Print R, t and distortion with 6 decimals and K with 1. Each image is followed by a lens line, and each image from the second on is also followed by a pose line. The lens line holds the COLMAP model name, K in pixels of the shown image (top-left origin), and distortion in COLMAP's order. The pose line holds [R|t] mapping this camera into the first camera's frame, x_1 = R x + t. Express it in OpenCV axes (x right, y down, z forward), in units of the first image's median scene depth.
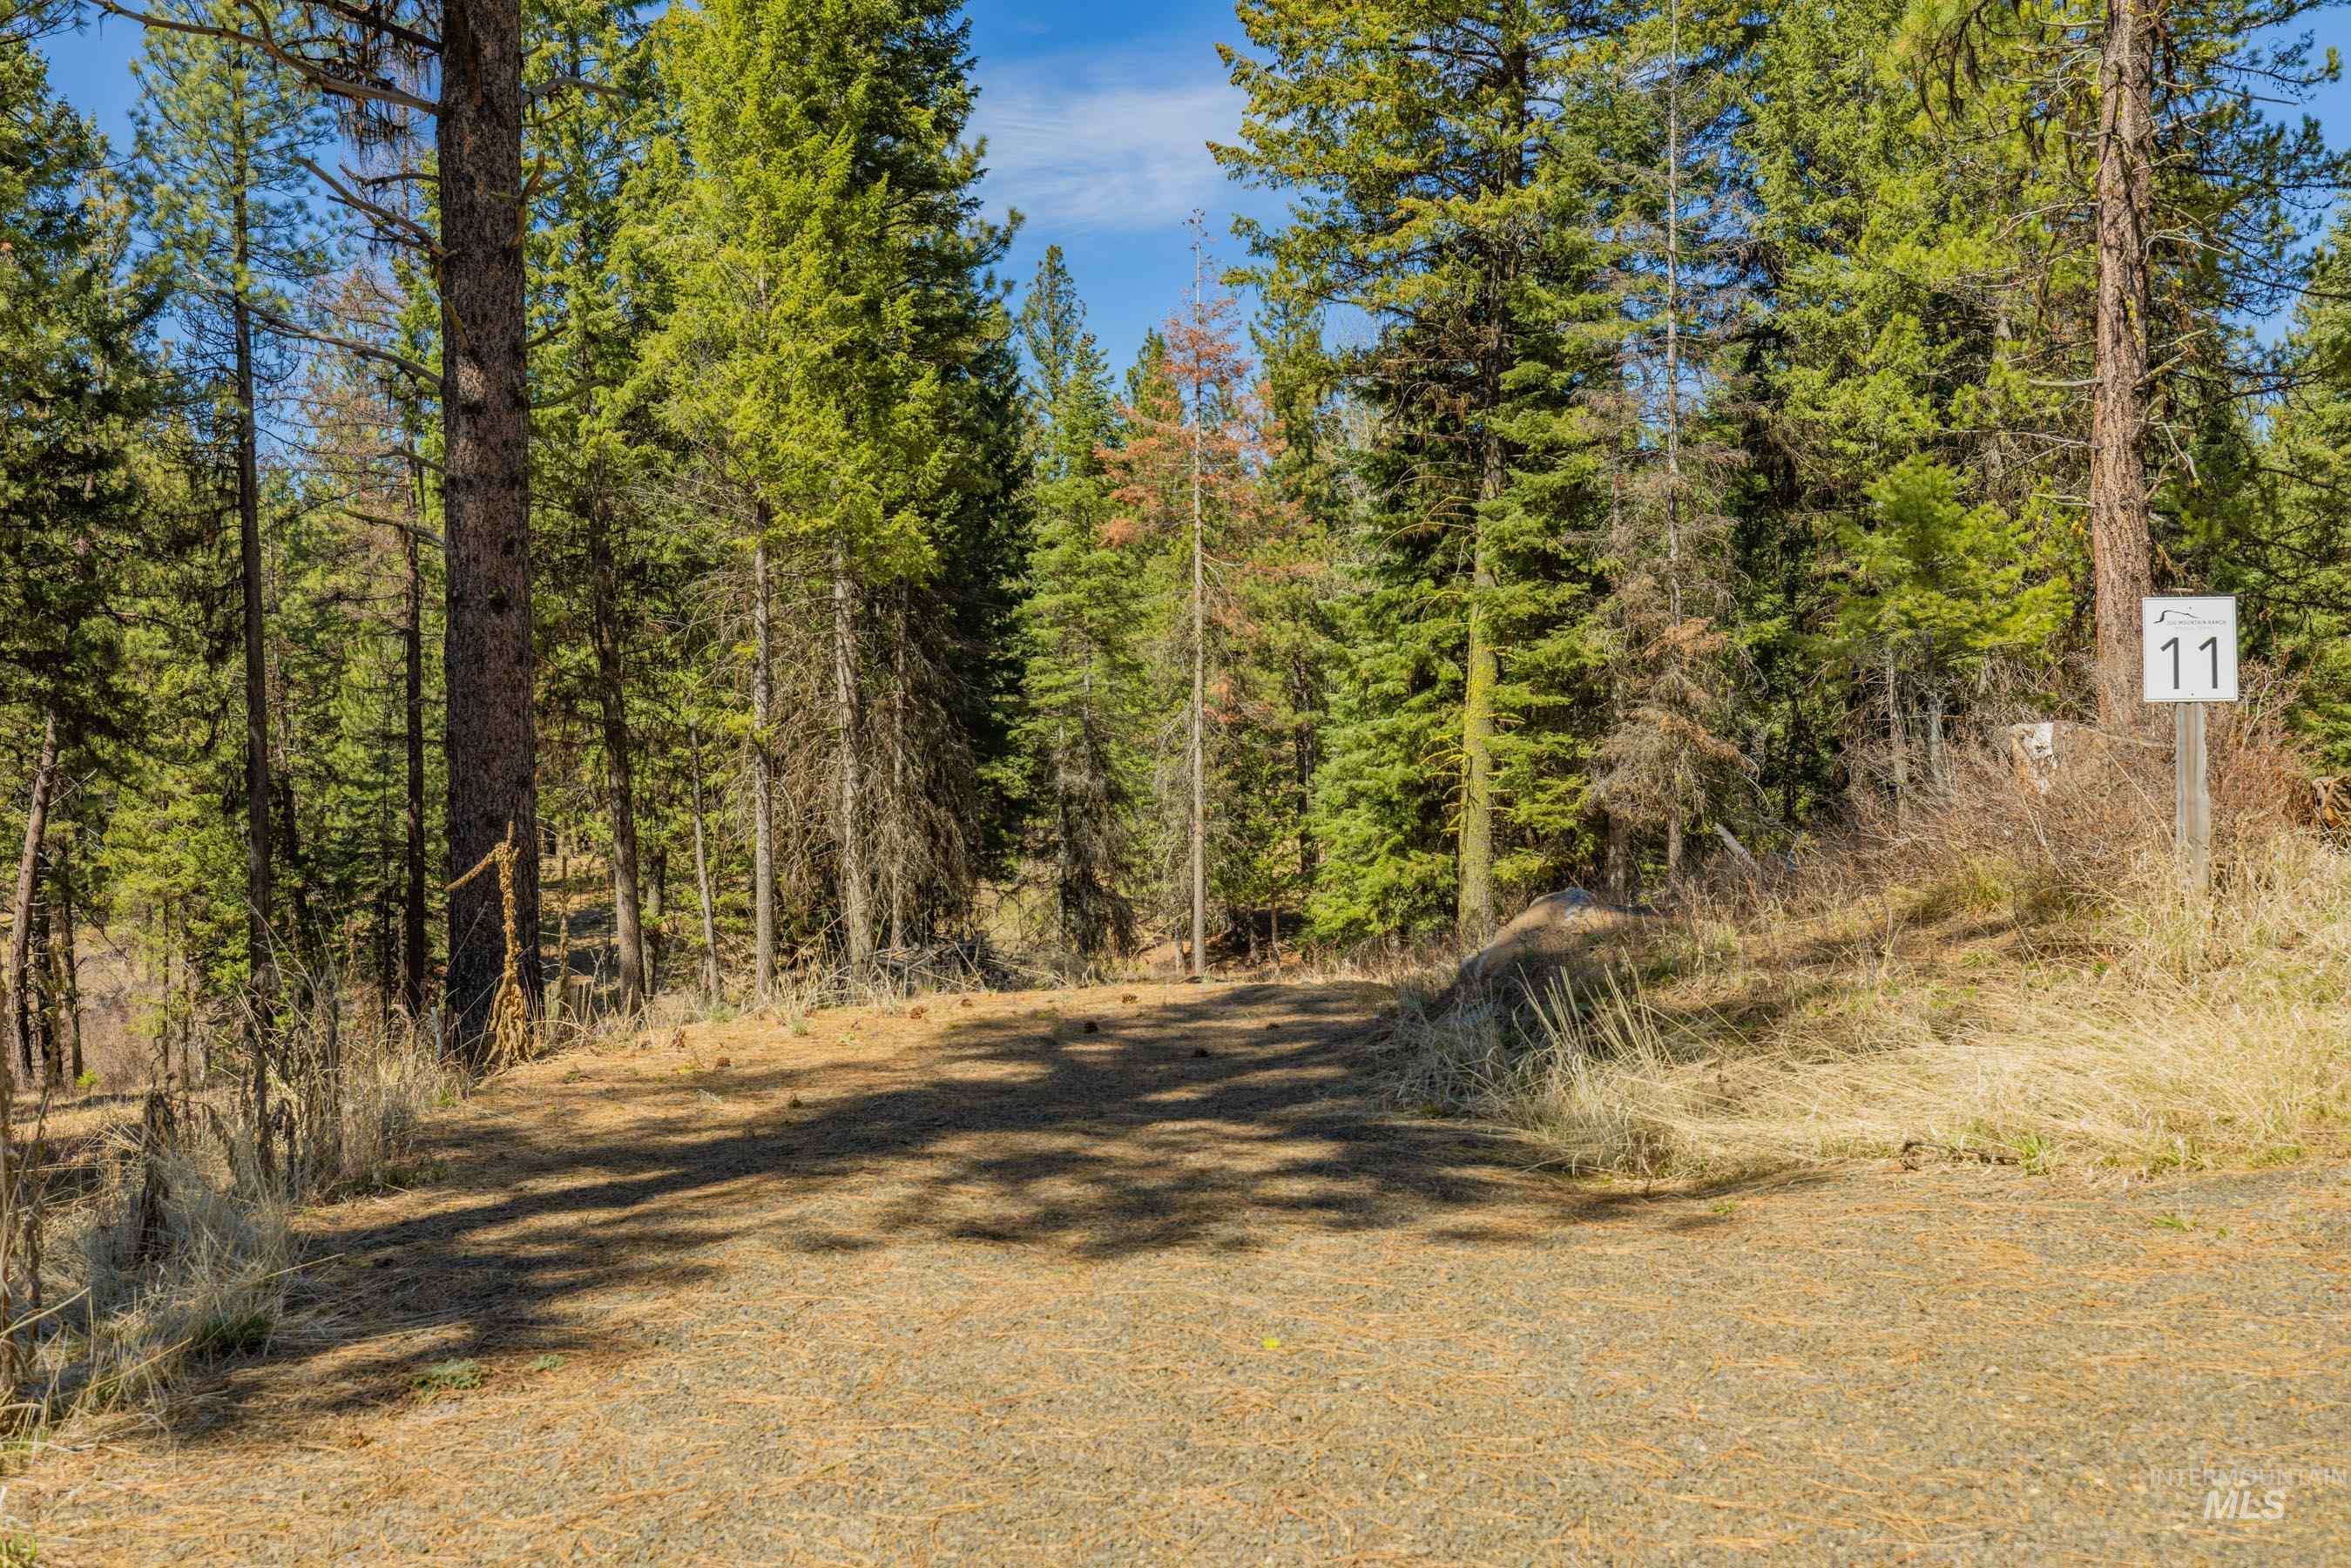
lens RADIAL K [[2239.5, 0, 1175.5], [0, 2239.5, 784.0], [0, 0, 1]] dist [-0.014103, -0.004632]
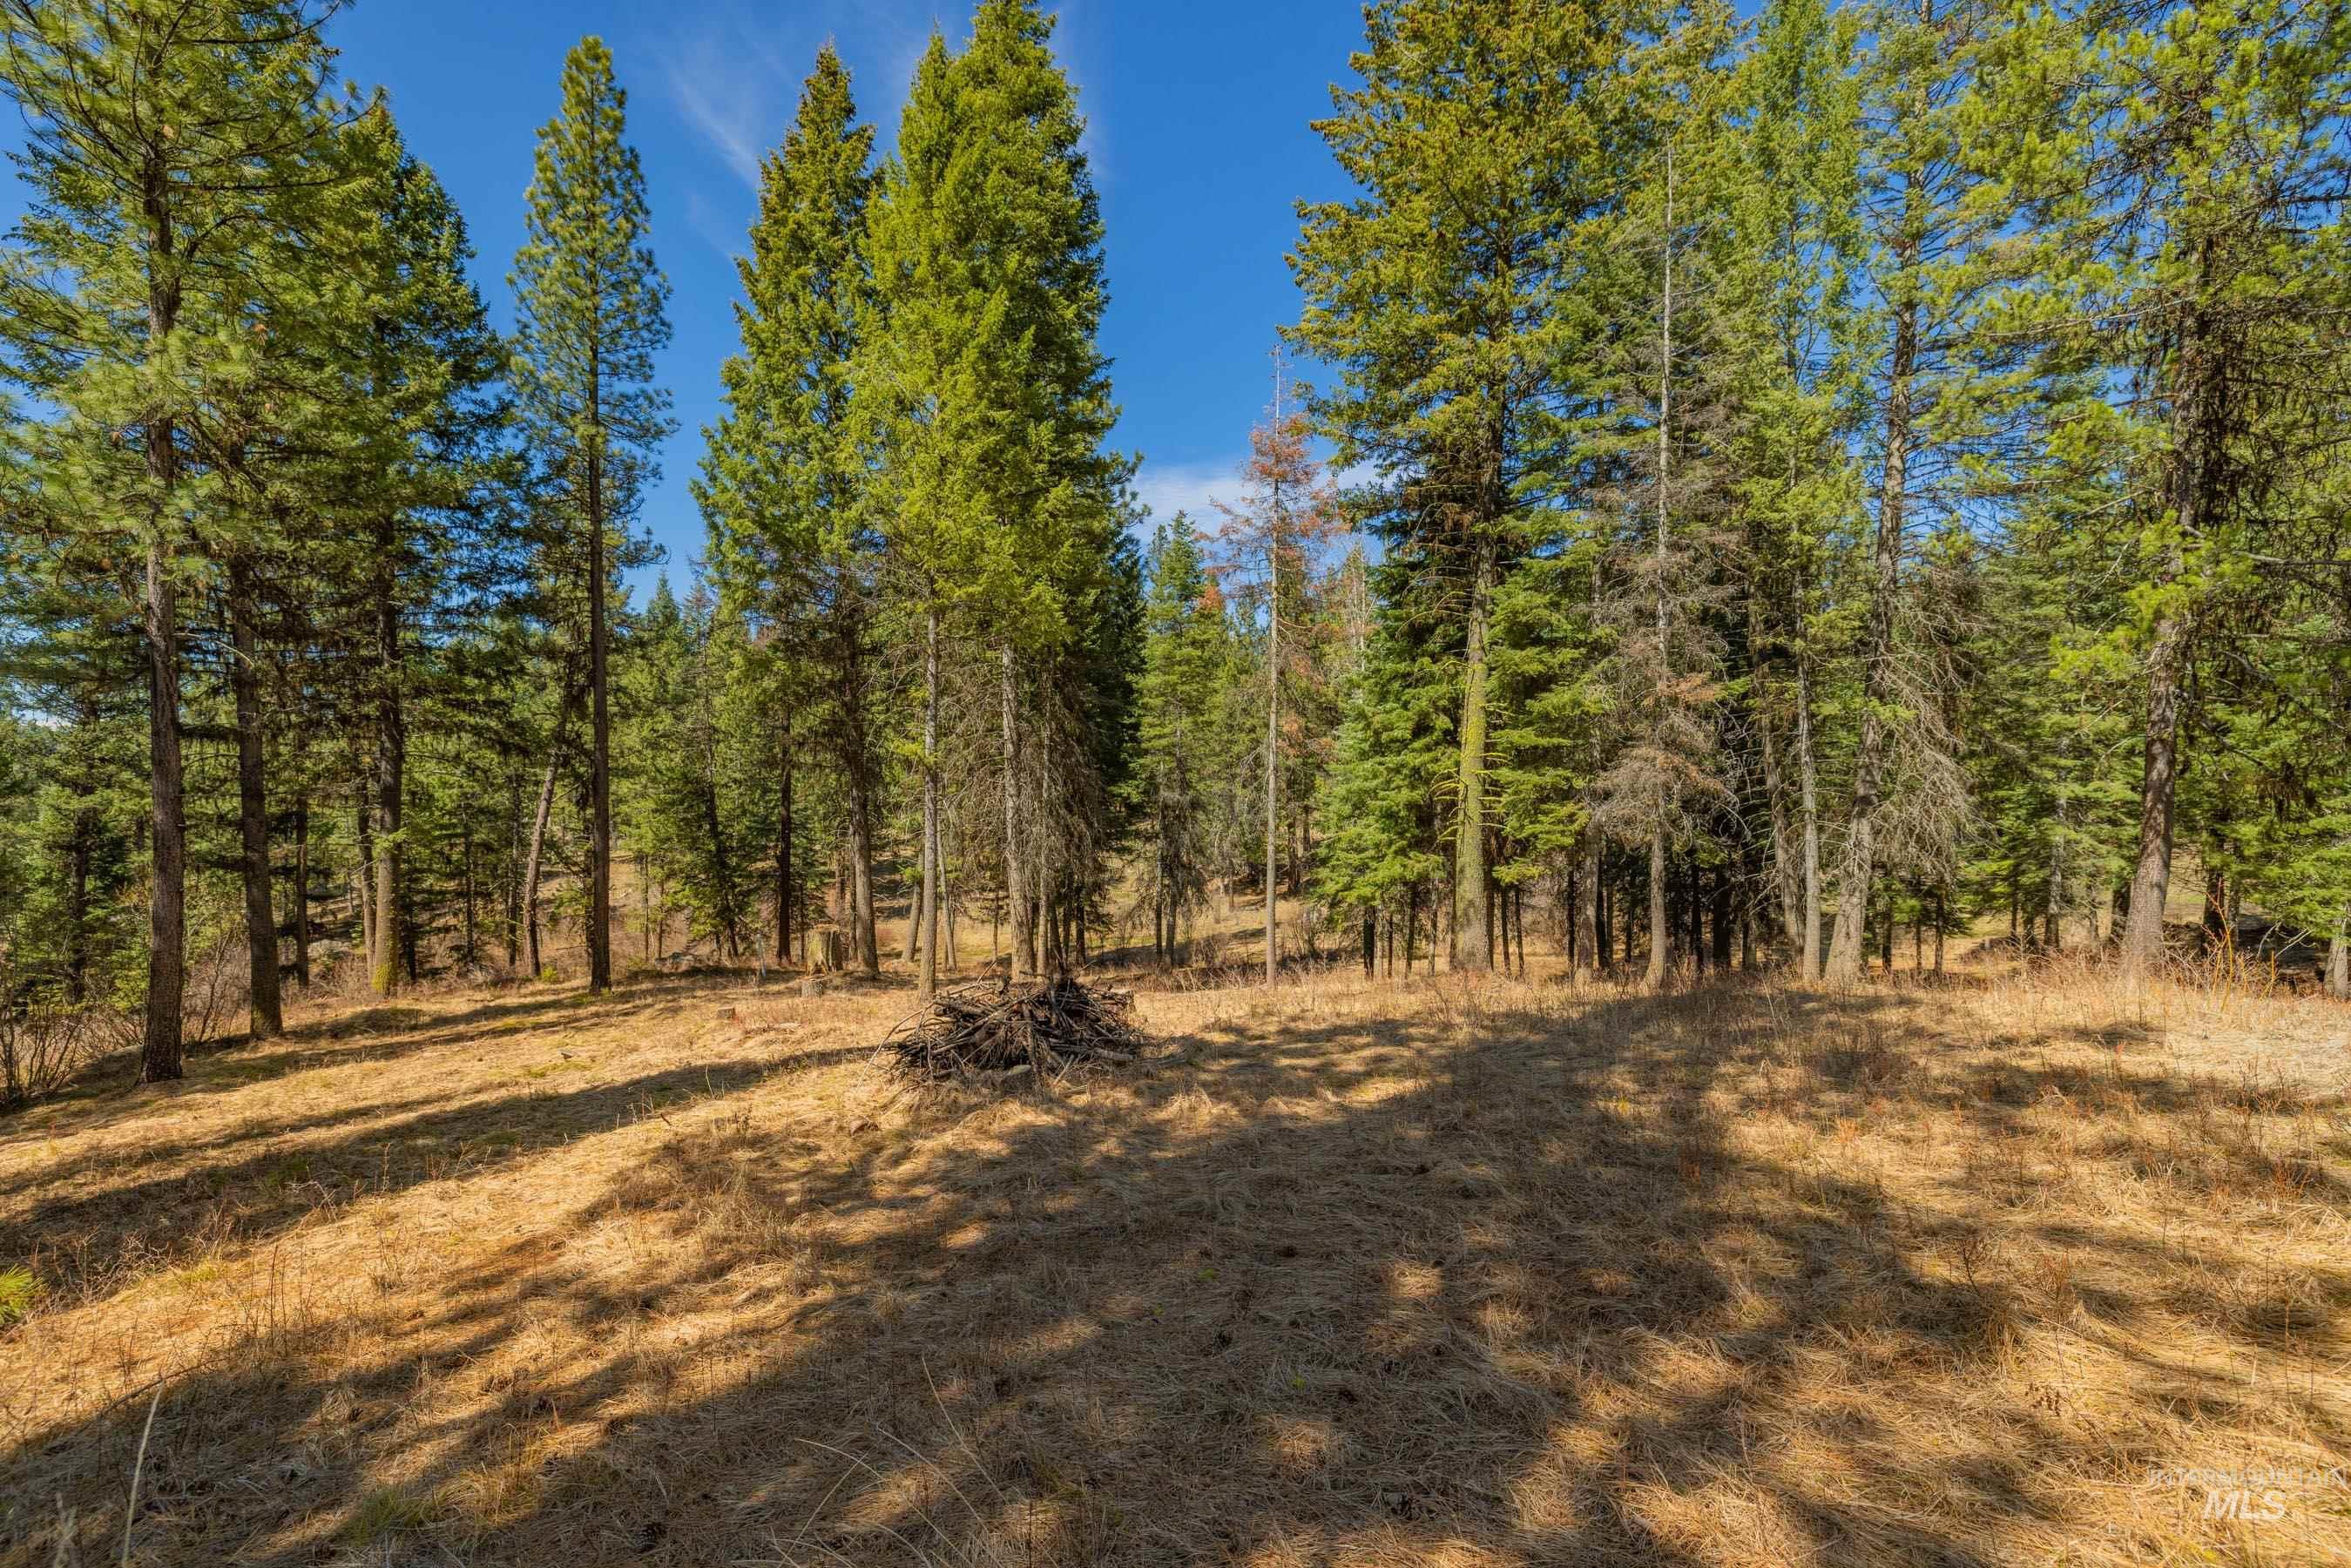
lens RADIAL K [[1000.1, 0, 1160.2], [0, 1000.1, 789.9], [0, 0, 1]] dist [-0.001717, -0.000168]
pose [[0.998549, 0.015936, -0.051447, -0.020202], [-0.016080, 0.999868, -0.002388, -0.004970], [0.051402, 0.003212, 0.998673, 0.386352]]
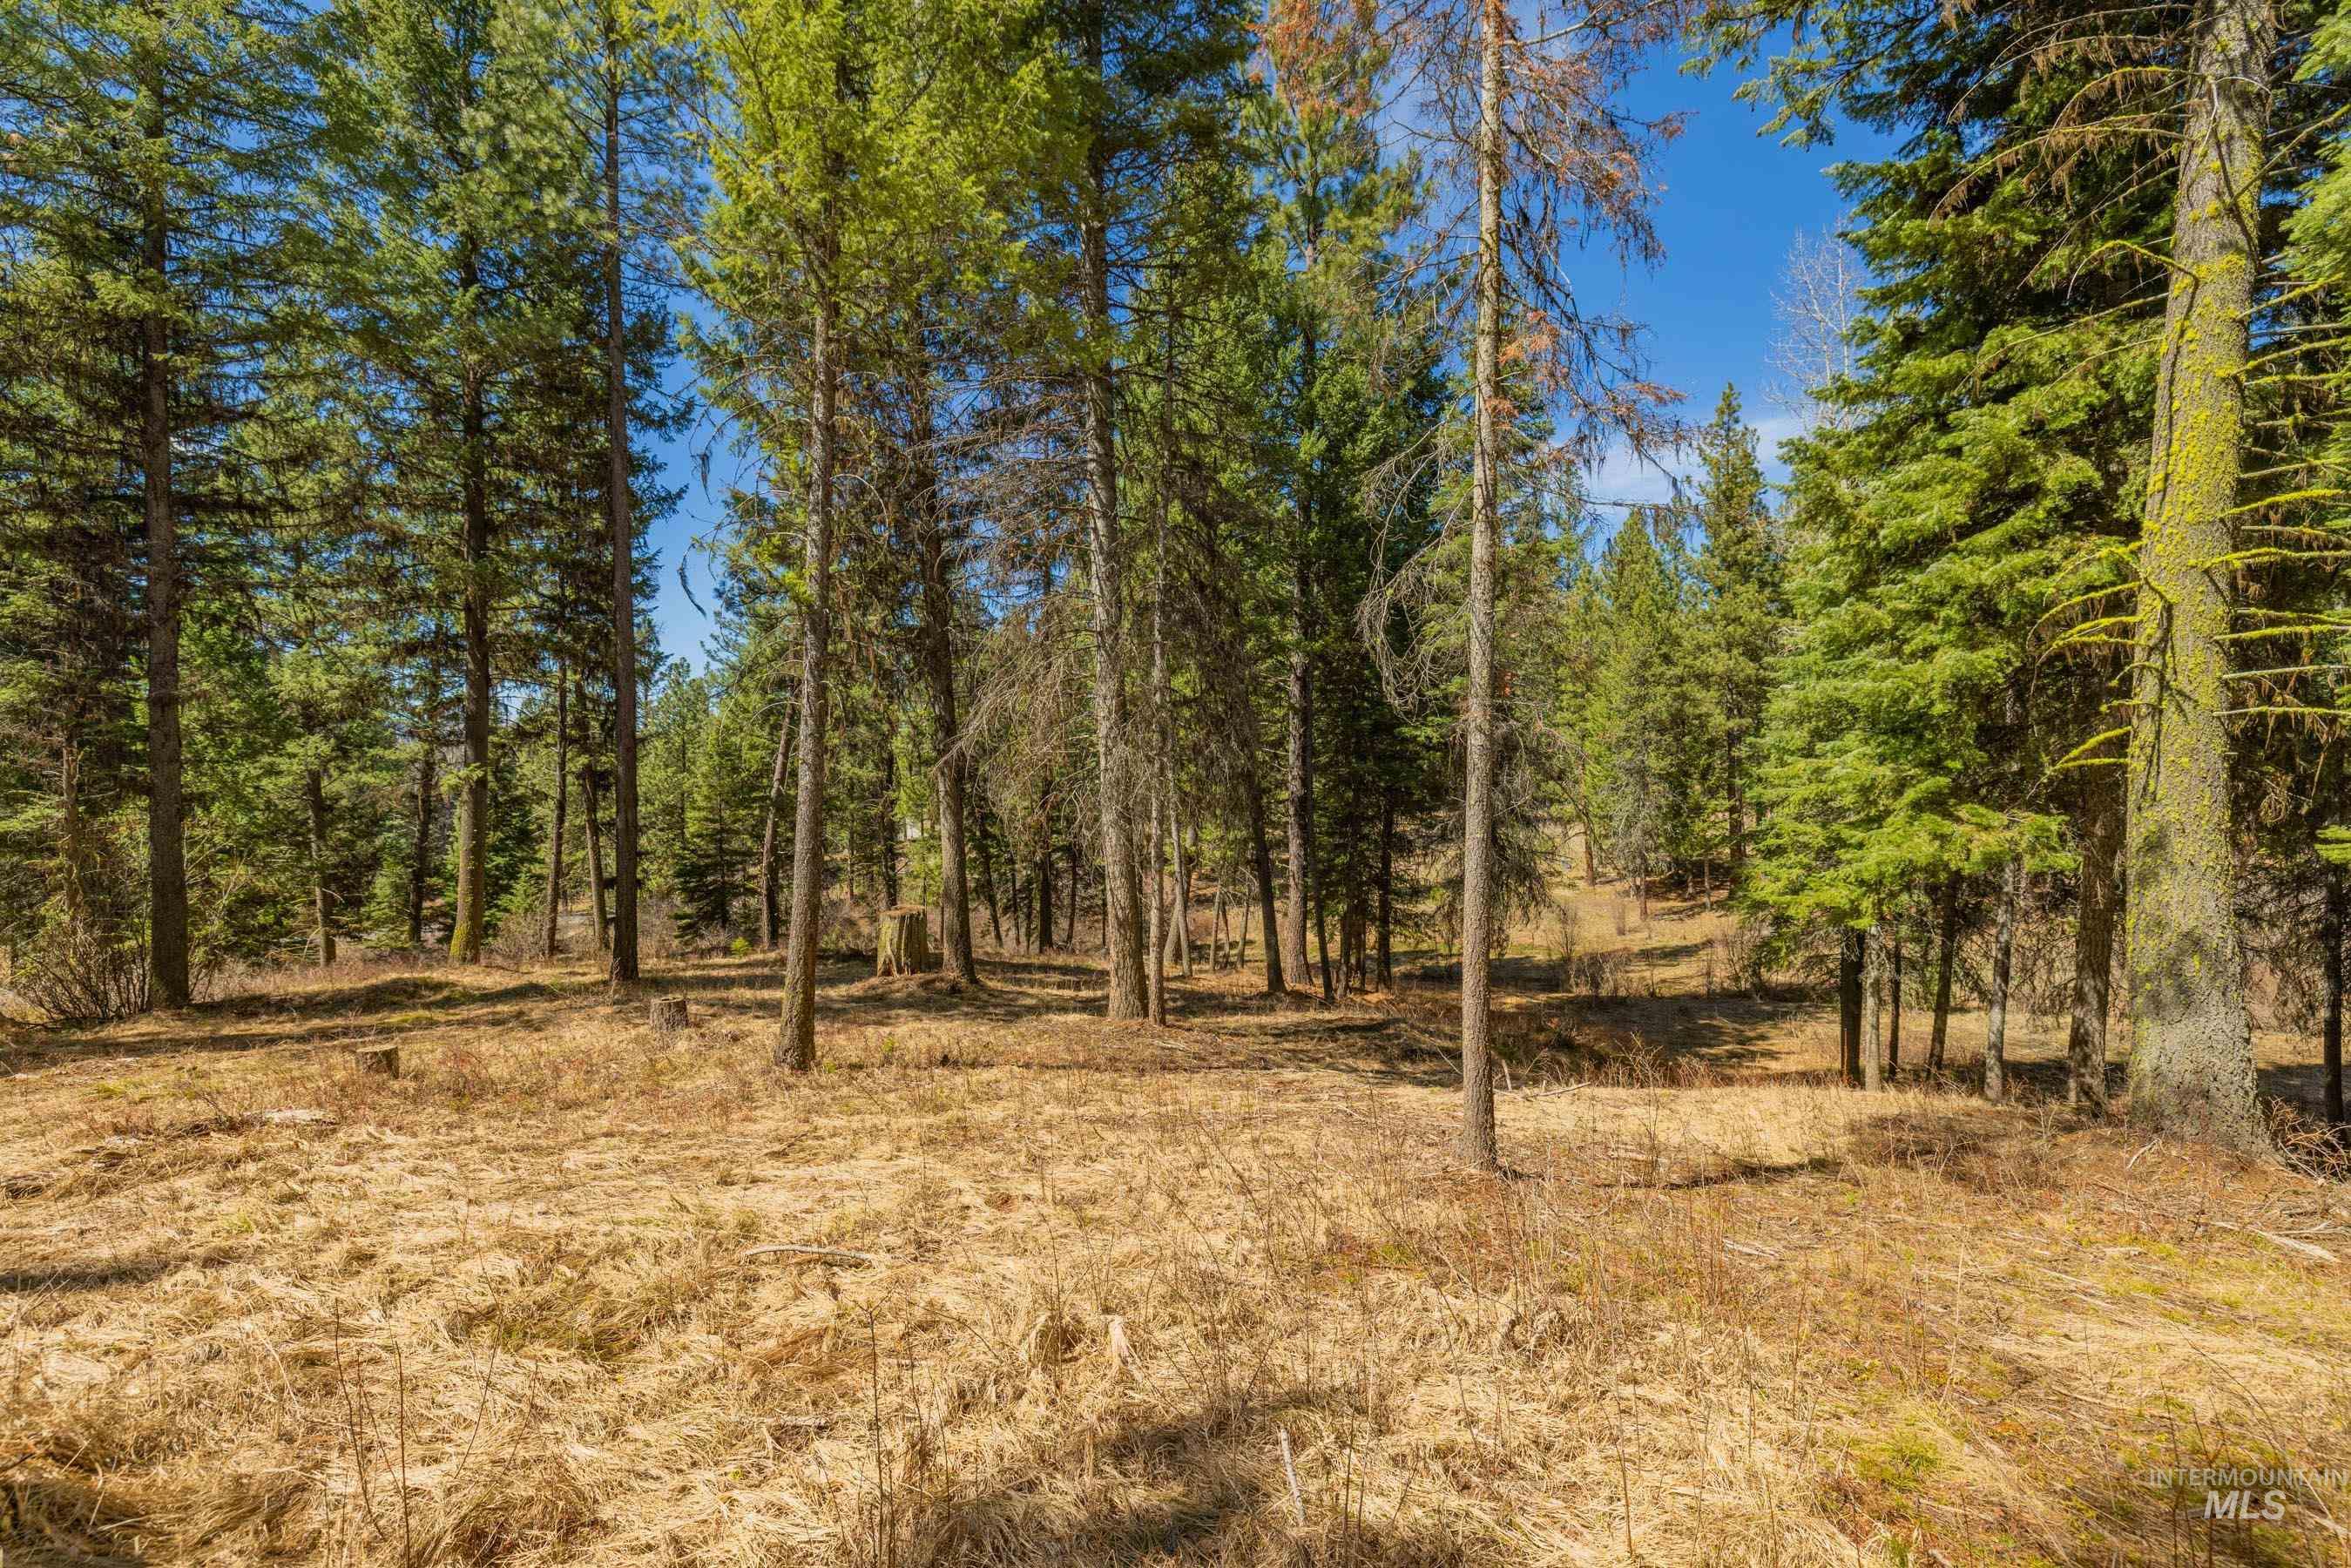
lens RADIAL K [[981.2, 0, 1166.3], [0, 981.2, 785.2], [0, 0, 1]] dist [-0.000427, 0.000195]
pose [[0.894246, 0.021017, -0.447083, 0.035784], [-0.020437, 0.999772, 0.006122, 0.028534], [0.447110, 0.003662, 0.894472, 0.711505]]
